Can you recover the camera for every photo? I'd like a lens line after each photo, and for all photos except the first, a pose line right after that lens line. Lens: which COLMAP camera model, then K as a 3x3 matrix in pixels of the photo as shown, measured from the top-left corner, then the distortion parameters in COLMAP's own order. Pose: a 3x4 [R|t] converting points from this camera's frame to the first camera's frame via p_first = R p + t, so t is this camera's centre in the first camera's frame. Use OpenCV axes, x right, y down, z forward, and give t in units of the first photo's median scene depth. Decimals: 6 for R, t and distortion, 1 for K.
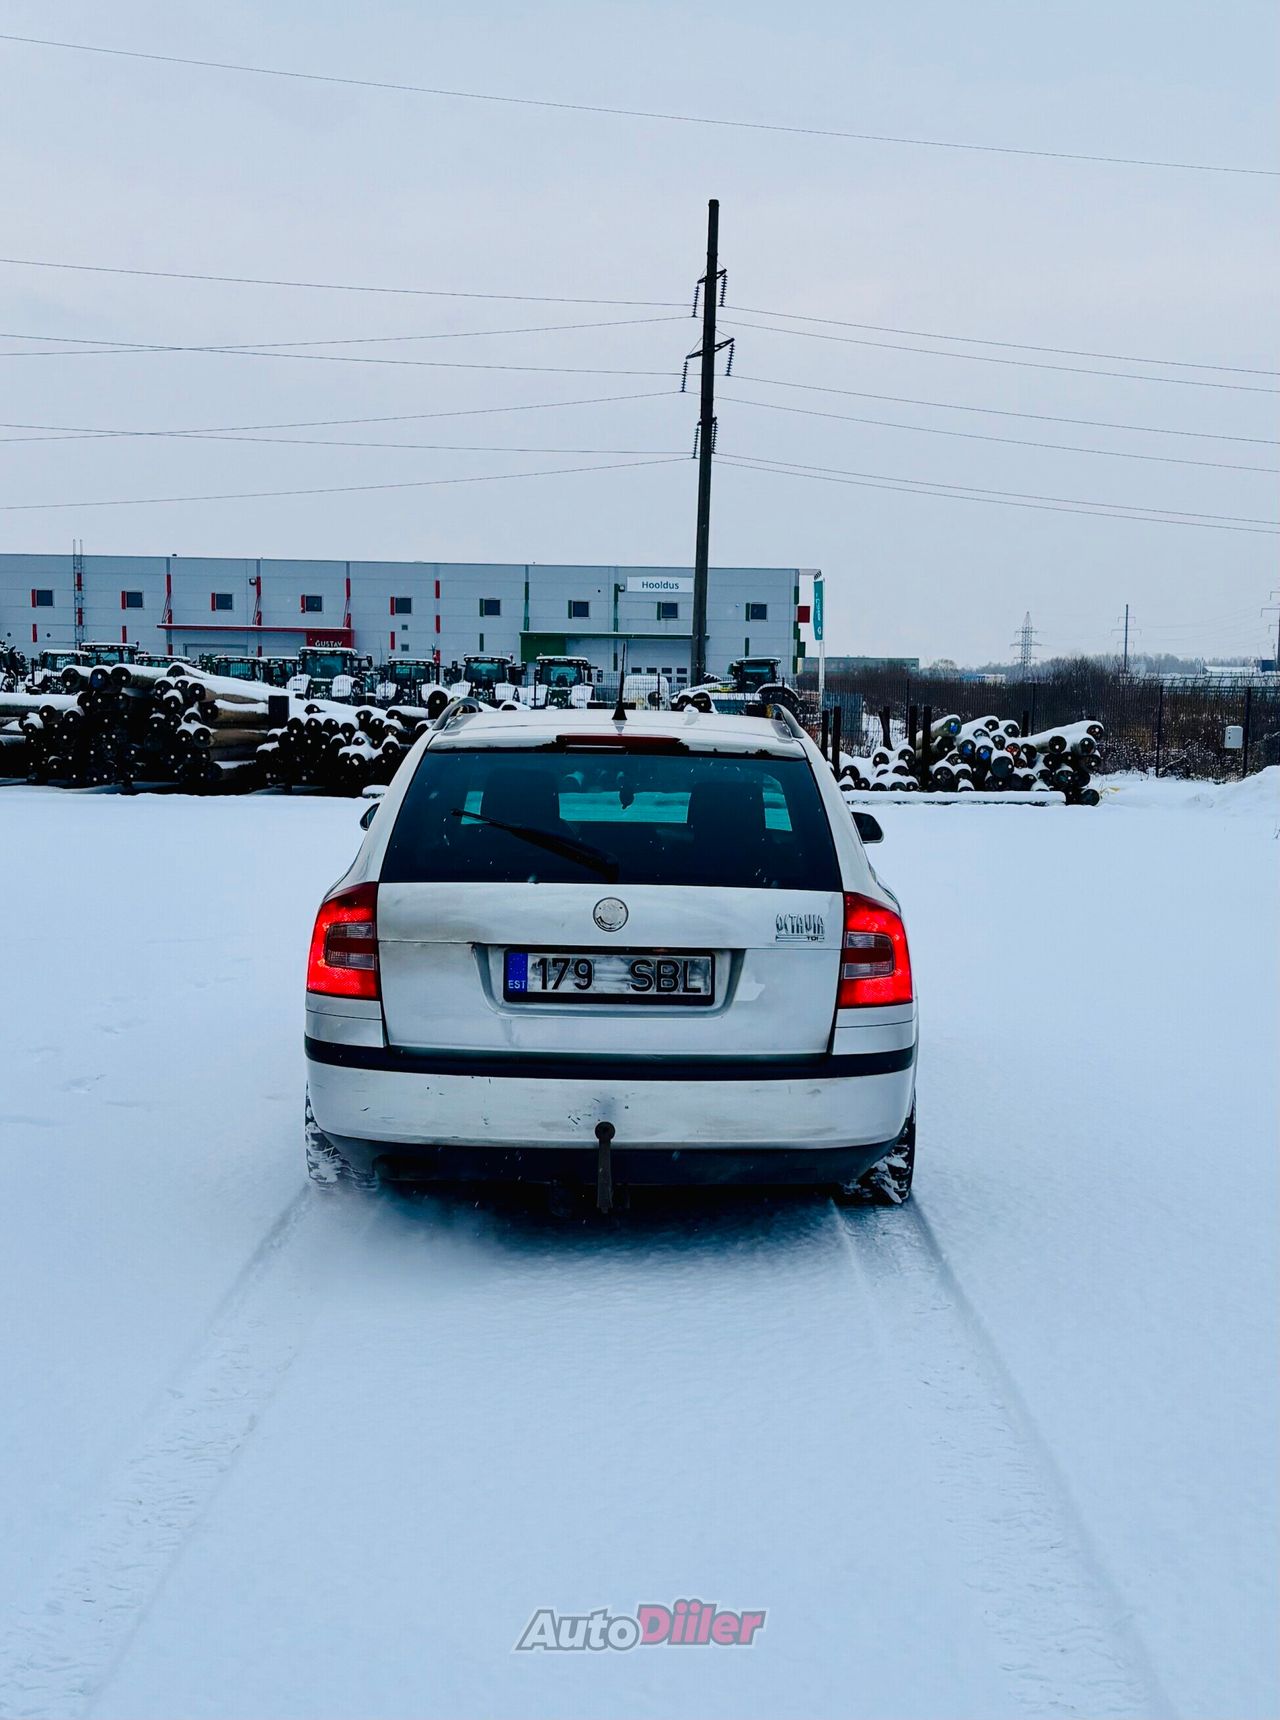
lens RADIAL K [[2092.9, 0, 673.2], [0, 2092.9, 950.7], [0, 0, 1]] dist [0.186395, 0.000000]
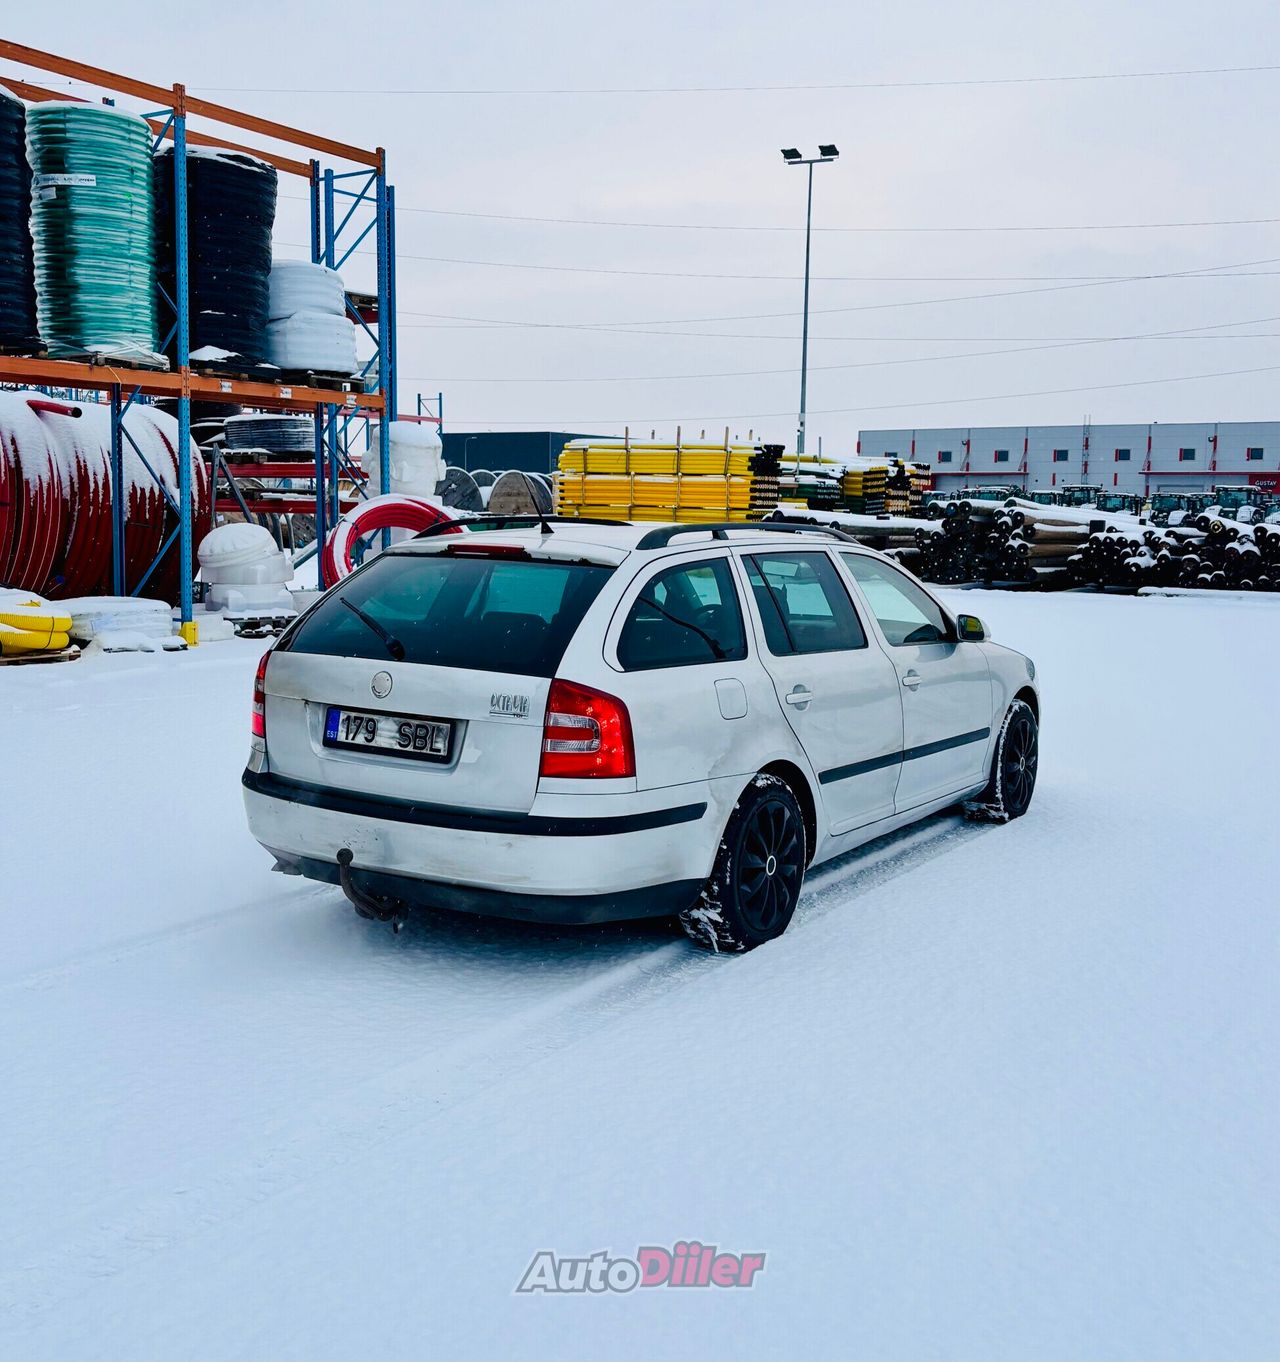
lens RADIAL K [[1465.2, 0, 662.6], [0, 1465.2, 628.2], [0, 0, 1]] dist [0.078642, 0.000000]
pose [[0.845604, 0.043564, -0.532031, 0.563324], [-0.068738, 0.997253, -0.027594, -0.037085], [0.529367, 0.059904, 0.846275, 0.324163]]
